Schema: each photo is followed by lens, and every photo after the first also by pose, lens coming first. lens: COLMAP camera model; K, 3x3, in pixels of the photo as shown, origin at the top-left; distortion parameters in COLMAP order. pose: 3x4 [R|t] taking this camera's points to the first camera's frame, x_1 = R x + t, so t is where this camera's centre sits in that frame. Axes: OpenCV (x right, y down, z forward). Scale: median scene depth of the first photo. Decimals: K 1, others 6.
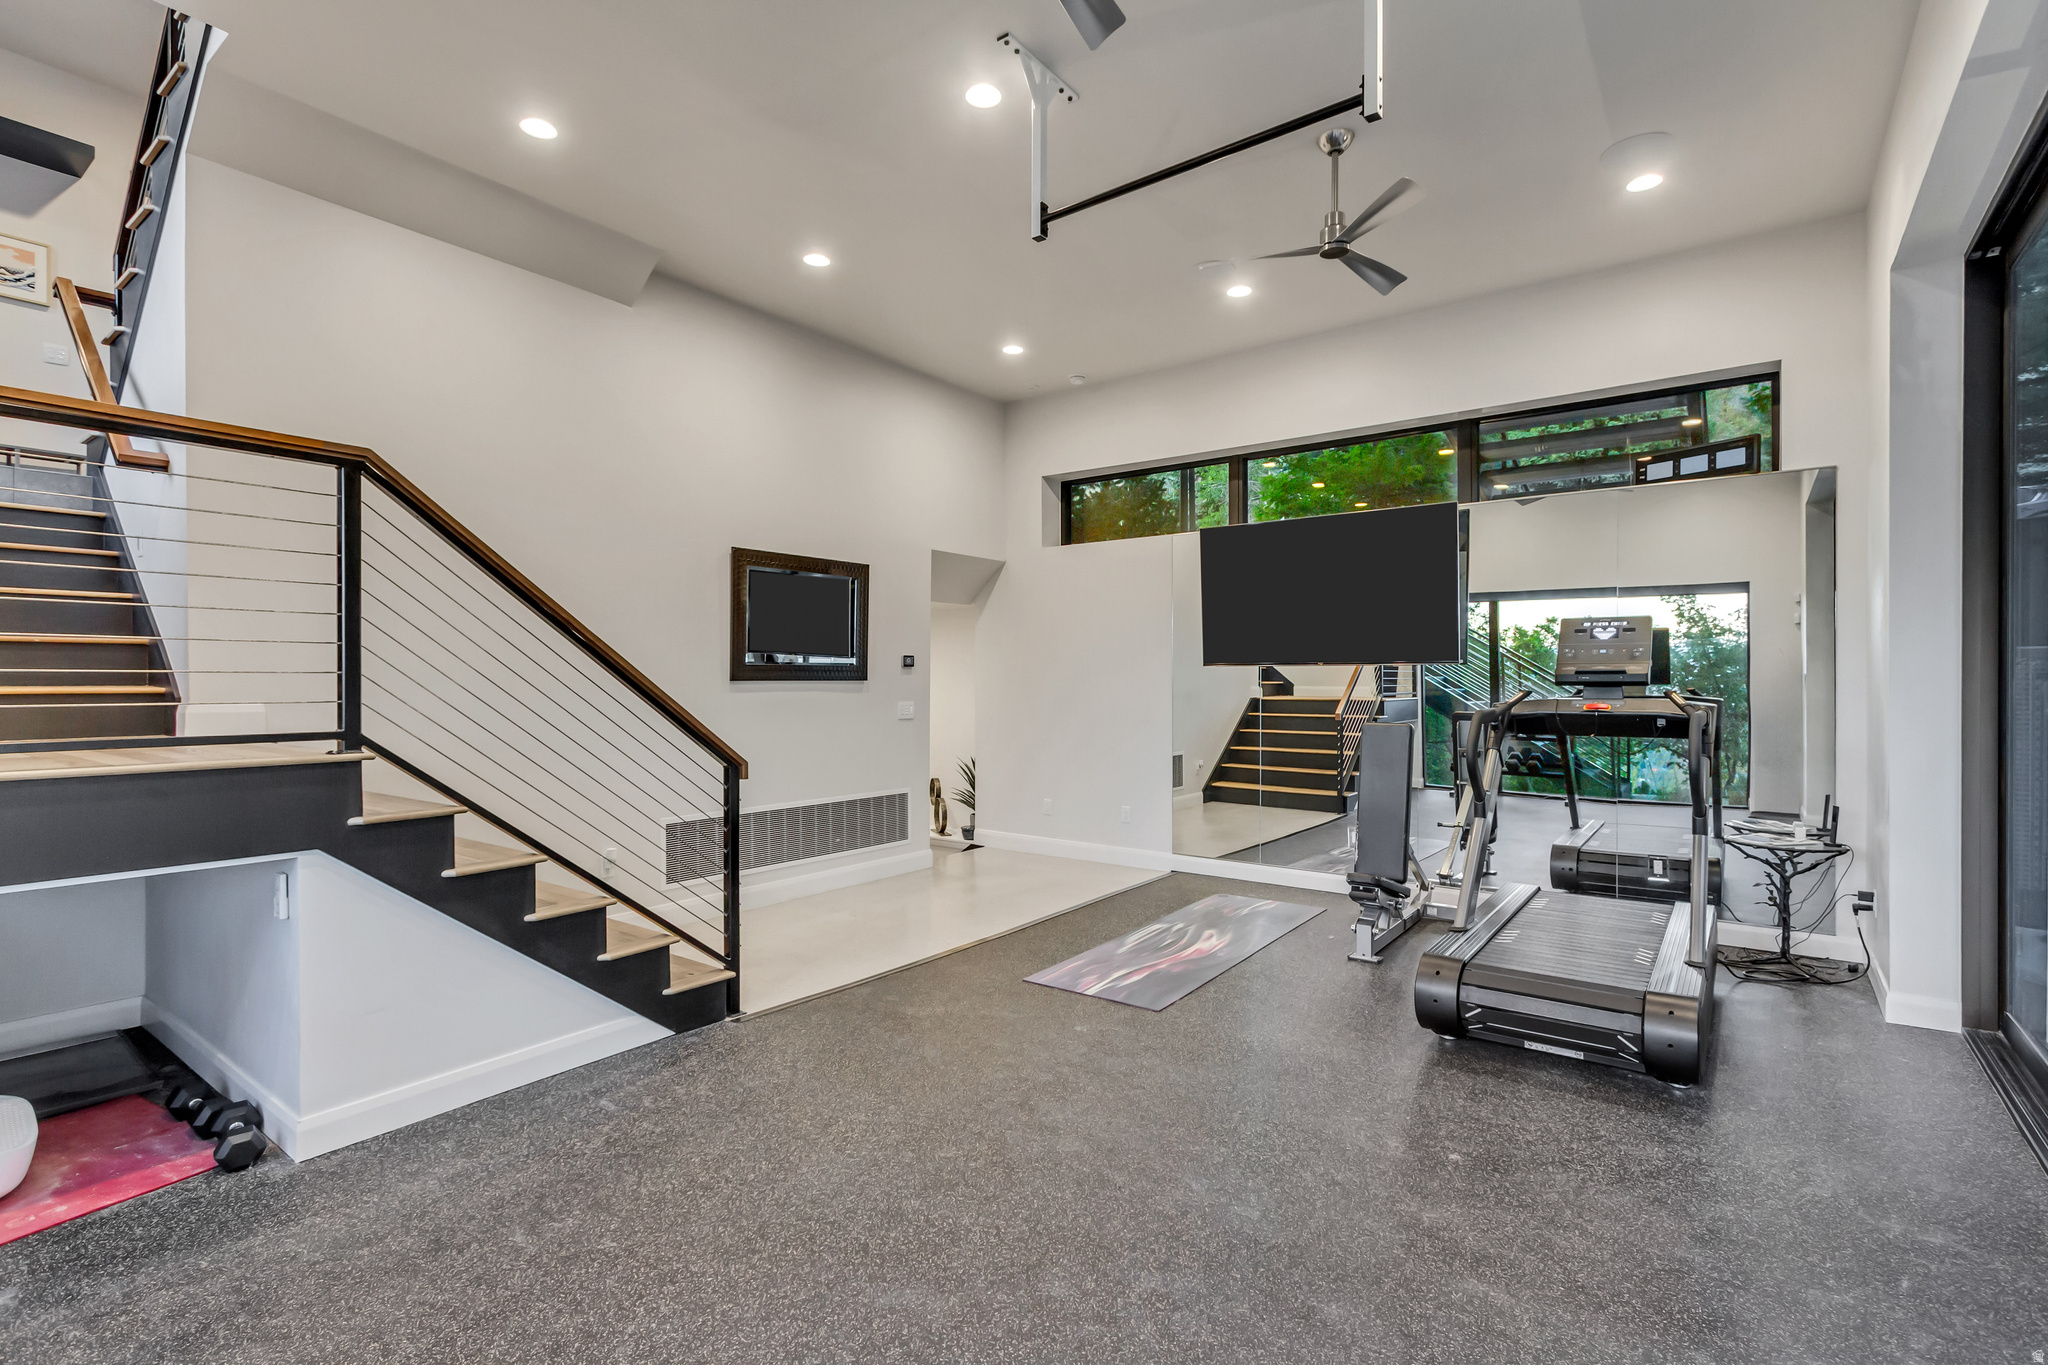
lens RADIAL K [[949.4, 0, 1012.9], [0, 949.4, 678.5], [0, 0, 1]] dist [0.006019, -0.002026]
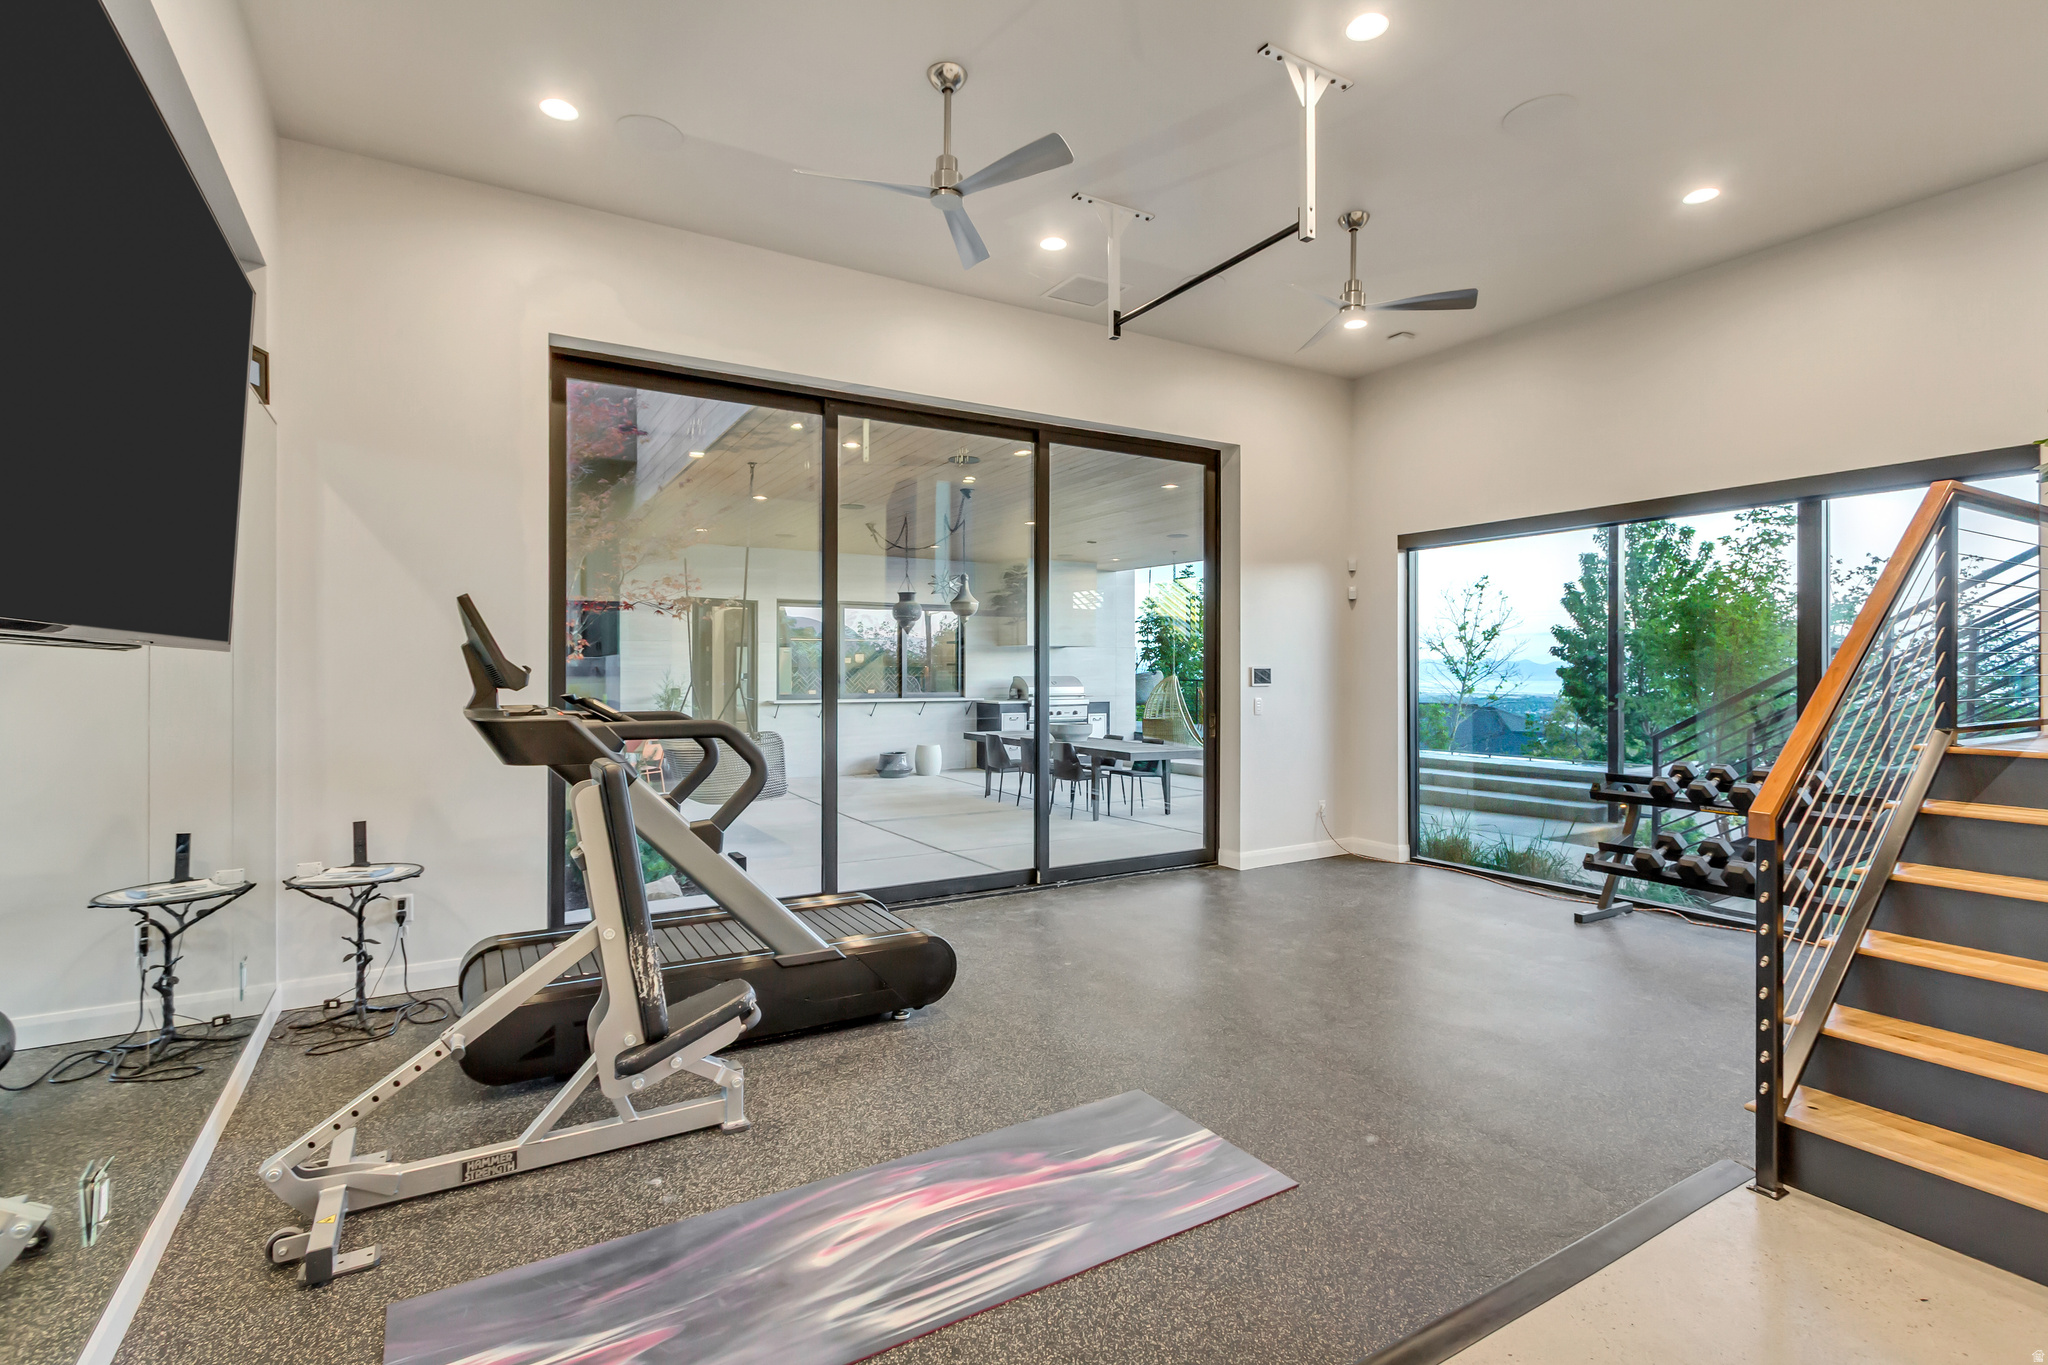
lens RADIAL K [[949.4, 0, 1016.8], [0, 949.4, 678.5], [0, 0, 1]] dist [0.006019, -0.002026]
pose [[-0.927825, -0.001213, 0.373014, -0.049130], [0.001052, 0.999982, 0.005869, -0.007895], [-0.373014, 0.005838, -0.927807, 1.620225]]
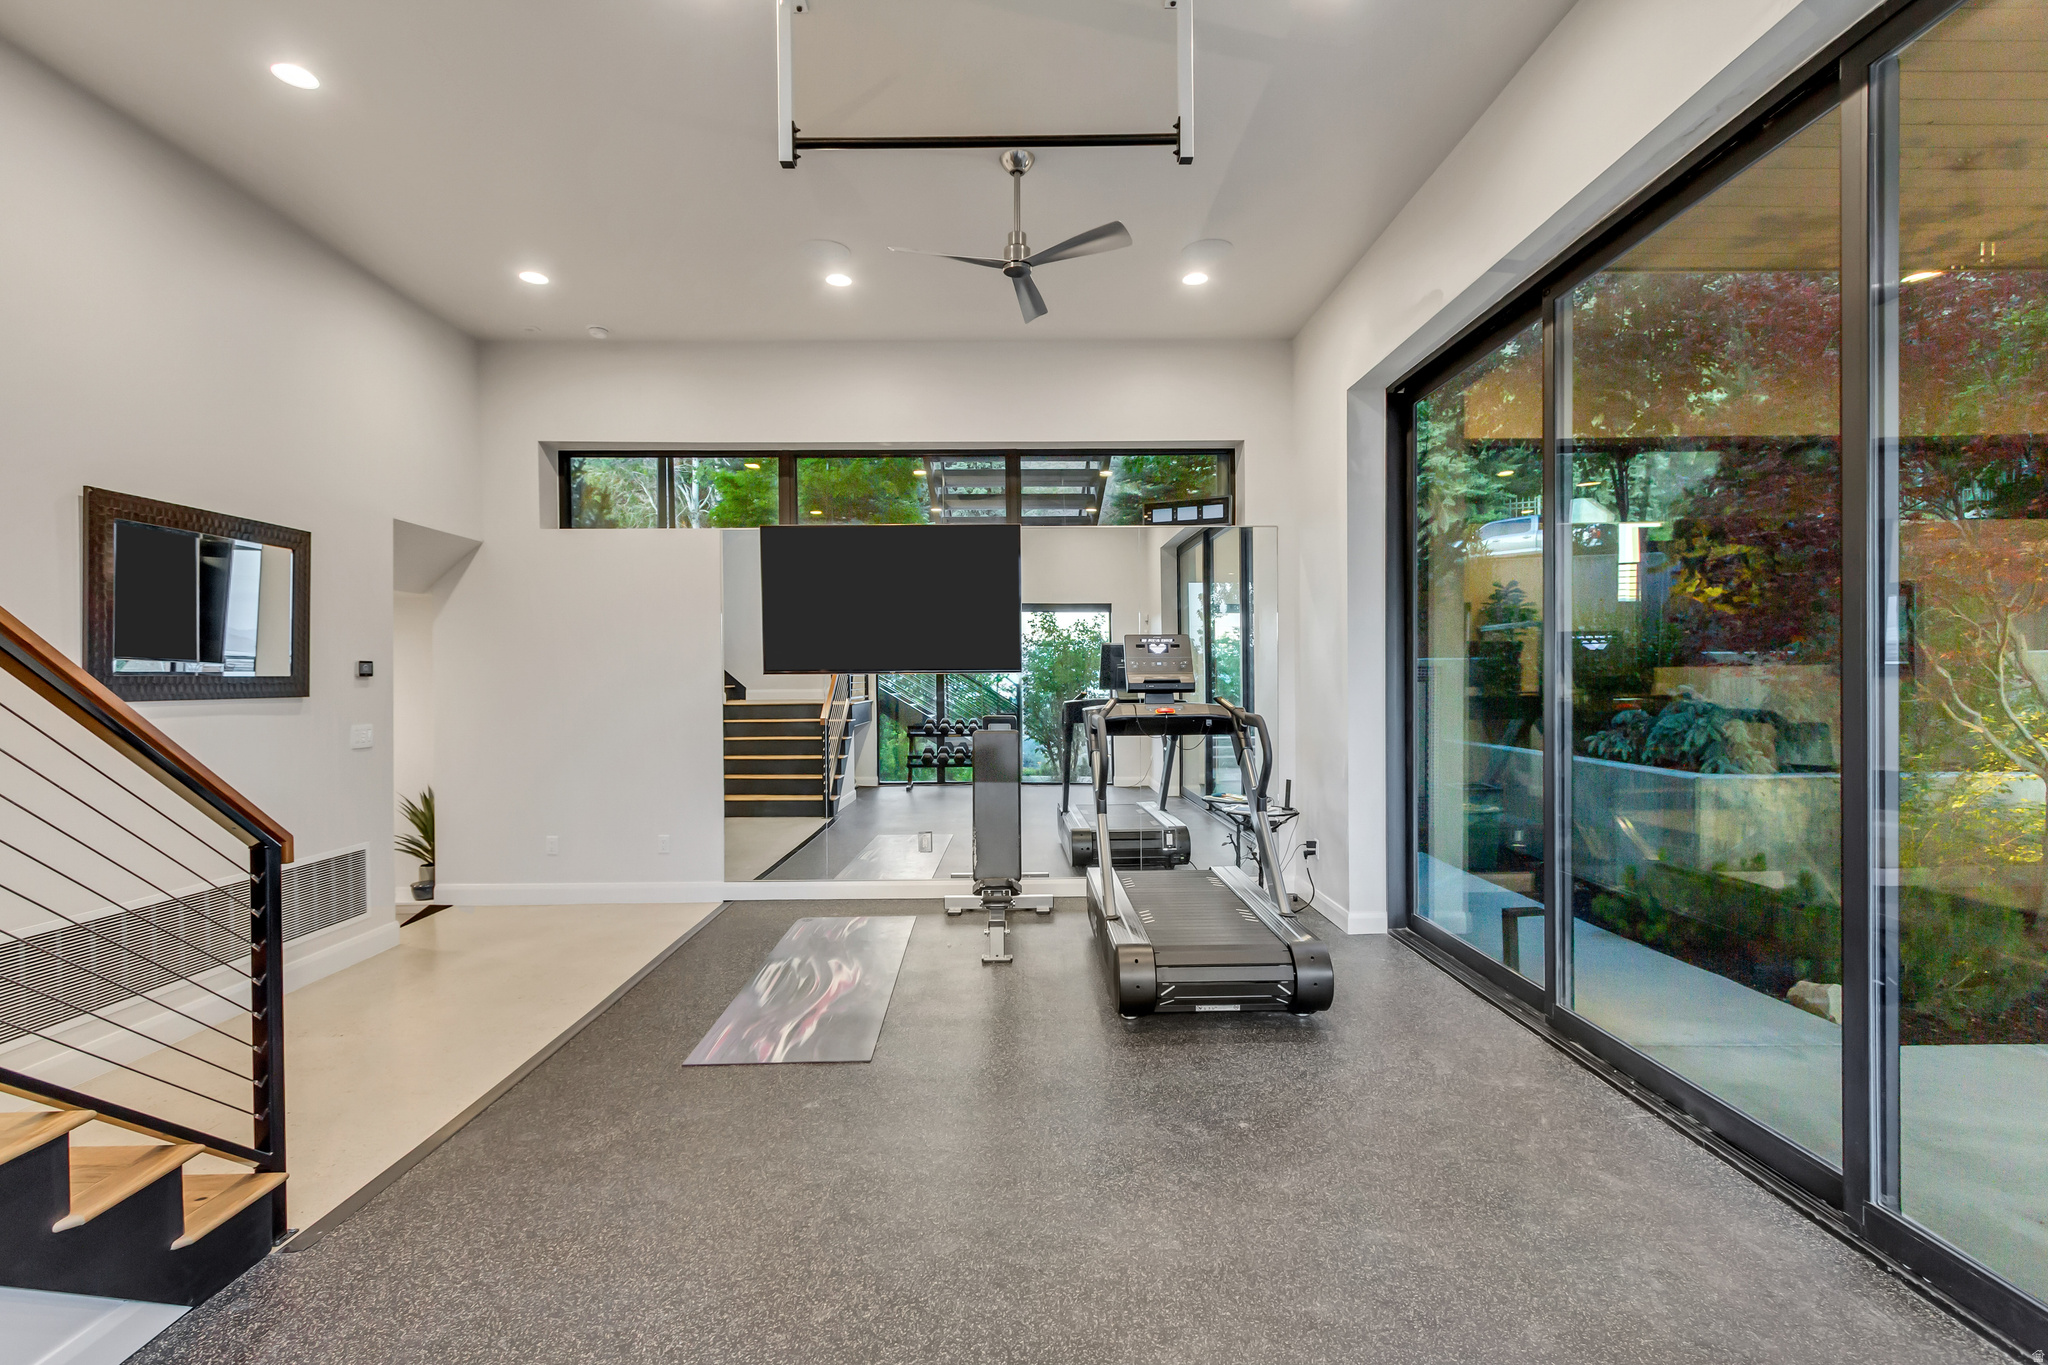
lens RADIAL K [[949.4, 0, 1018.4], [0, 949.4, 681.1], [0, 0, 1]] dist [0.006019, -0.002026]
pose [[0.786577, -0.007934, 0.617442, -0.263101], [0.006964, 0.999968, 0.003978, -0.012799], [-0.617453, 0.001171, 0.786607, 0.181268]]
